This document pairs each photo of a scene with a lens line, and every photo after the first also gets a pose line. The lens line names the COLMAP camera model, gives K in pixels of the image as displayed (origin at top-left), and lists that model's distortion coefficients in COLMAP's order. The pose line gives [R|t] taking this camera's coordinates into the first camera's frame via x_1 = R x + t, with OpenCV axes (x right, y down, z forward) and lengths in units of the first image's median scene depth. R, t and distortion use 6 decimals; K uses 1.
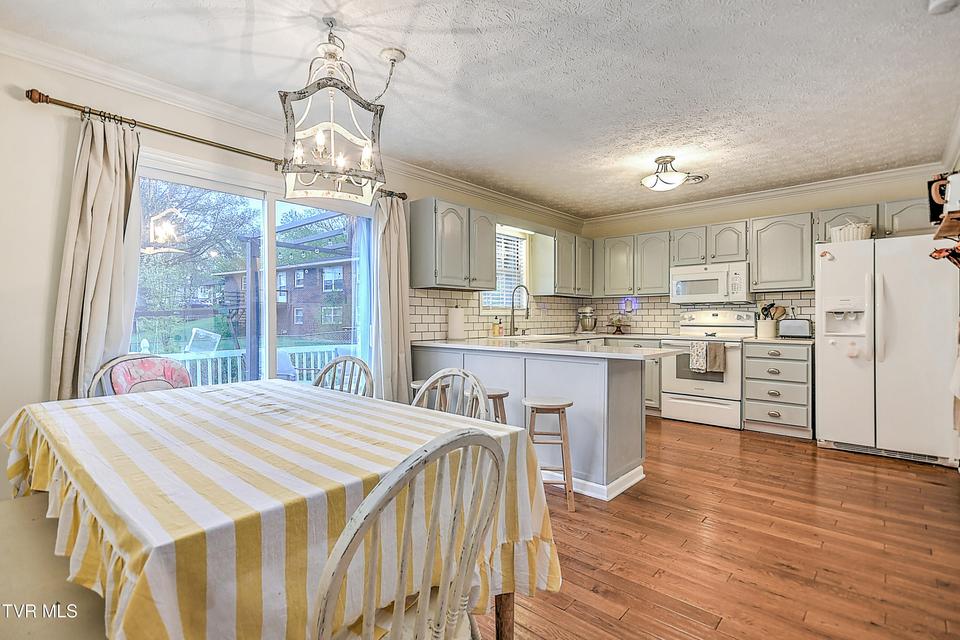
lens RADIAL K [[453.8, 0, 473.7], [0, 453.8, 320.8], [0, 0, 1]] dist [0.015494, -0.003513]
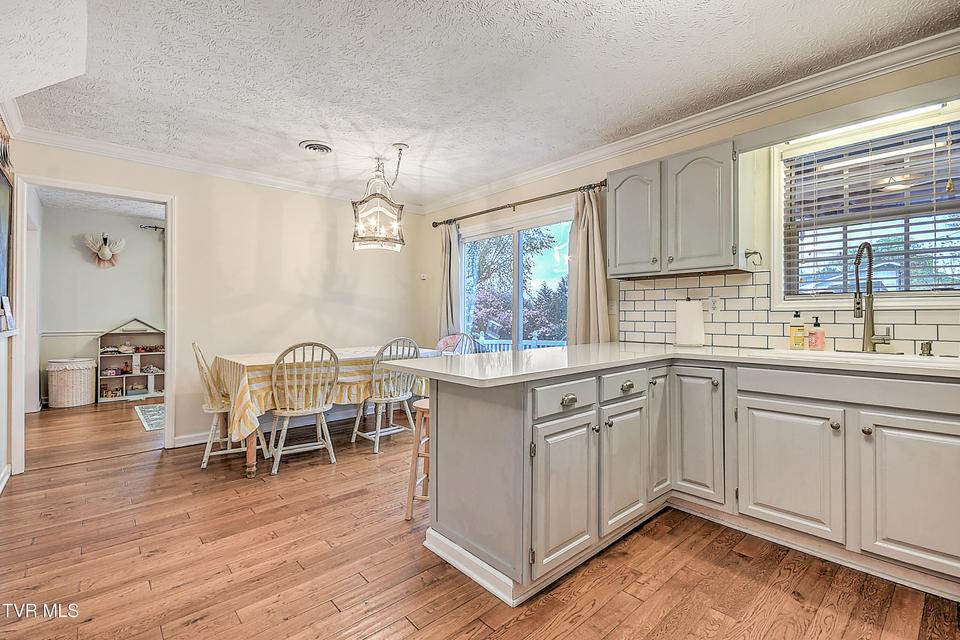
lens RADIAL K [[424.4, 0, 477.5], [0, 424.4, 314.9], [0, 0, 1]] dist [-0.014326, -0.001026]
pose [[-0.101787, -0.002914, -0.994802, 0.644708], [-0.010117, 0.999947, -0.001894, -0.002005], [0.994755, 0.009872, -0.101812, 0.737696]]
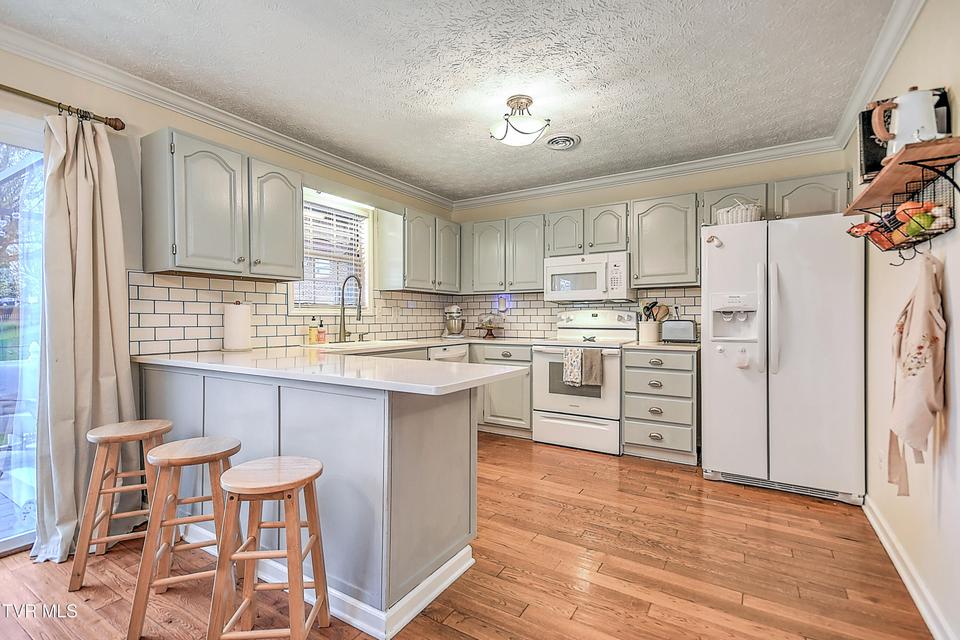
lens RADIAL K [[444.7, 0, 472.2], [0, 444.7, 323.4], [0, 0, 1]] dist [0.002919, 0.002240]
pose [[0.983747, -0.002185, 0.179544, 0.189297], [0.001479, 0.999991, 0.004065, -0.001811], [-0.179551, -0.003733, 0.983742, 0.272845]]
